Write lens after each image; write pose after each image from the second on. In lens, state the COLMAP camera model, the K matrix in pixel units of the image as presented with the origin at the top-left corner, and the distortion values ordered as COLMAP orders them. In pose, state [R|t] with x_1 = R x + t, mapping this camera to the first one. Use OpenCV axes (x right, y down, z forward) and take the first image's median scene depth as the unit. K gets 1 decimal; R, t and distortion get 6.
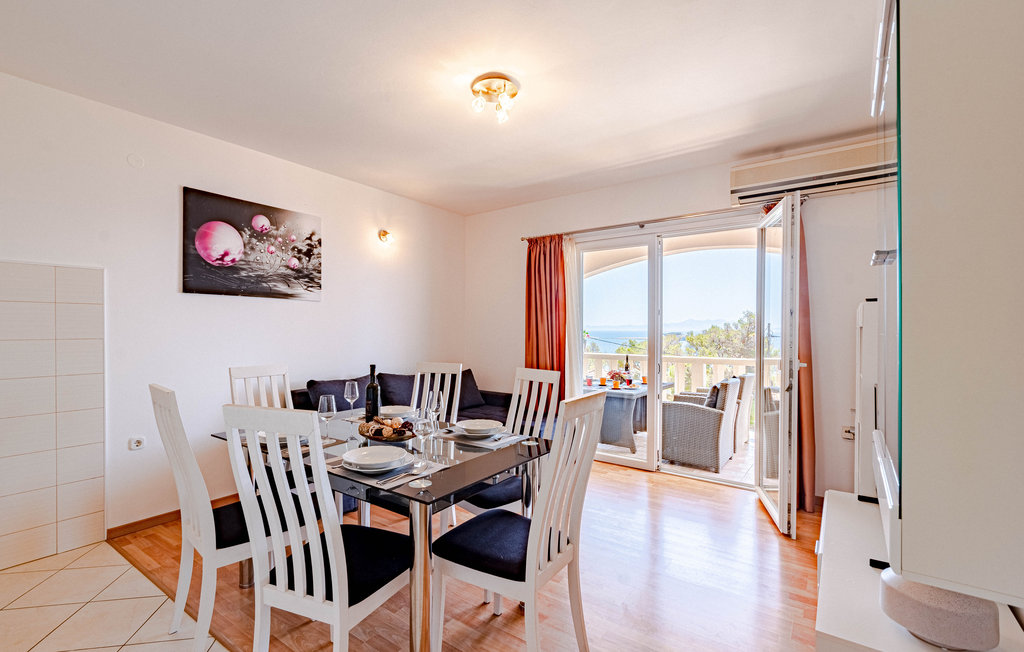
lens RADIAL K [[446.1, 0, 502.0], [0, 446.1, 327.9], [0, 0, 1]] dist [0.001285, 0.000174]
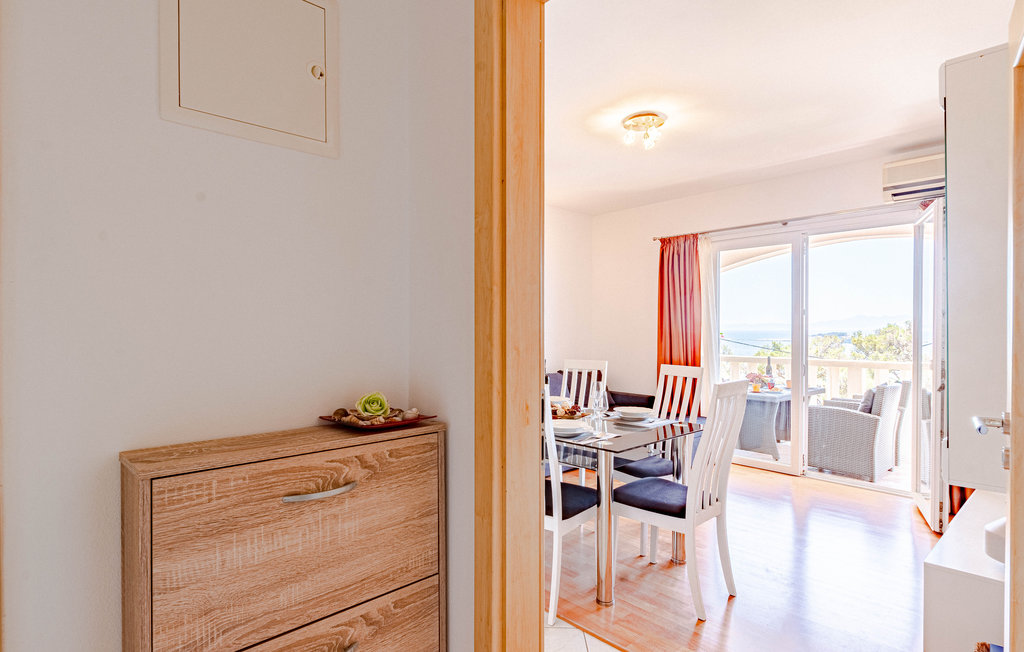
lens RADIAL K [[520.5, 0, 499.0], [0, 520.5, 326.4], [0, 0, 1]] dist [0.002081, -0.006444]
pose [[0.978870, -0.001432, -0.204479, -0.080672], [0.001201, 0.999998, -0.001251, -0.004103], [0.204480, 0.000979, 0.978870, -0.295936]]
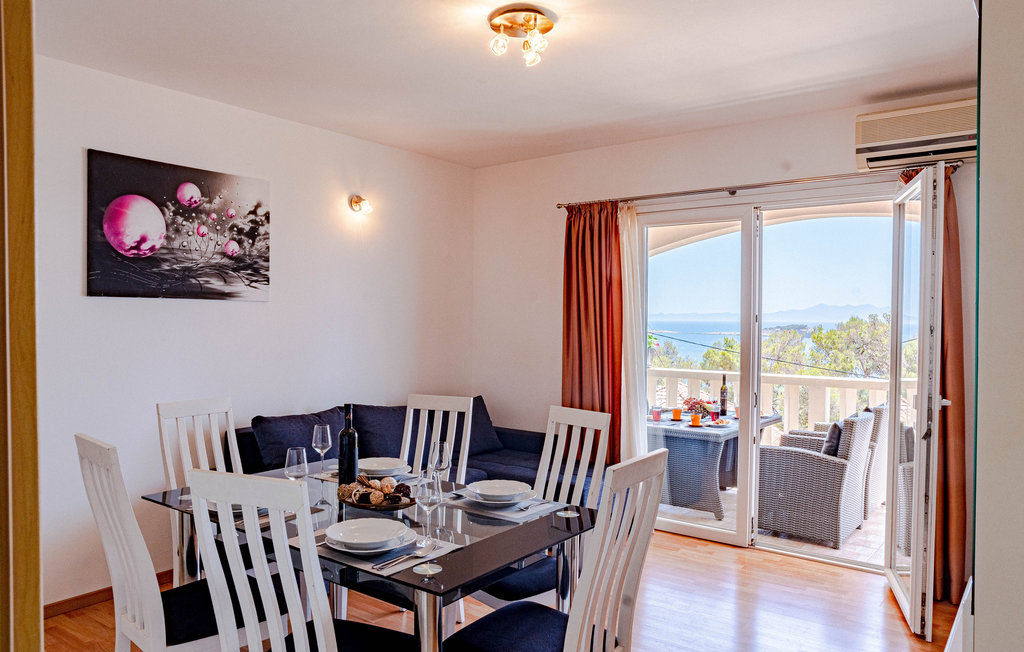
lens RADIAL K [[704.0, 0, 518.2], [0, 704.0, 326.6], [0, 0, 1]] dist [-0.063139, 0.044329]
pose [[0.999941, 0.004423, -0.009933, -0.006266], [-0.004281, 0.999889, 0.014250, -0.043986], [0.009995, -0.014207, 0.999849, -0.101193]]
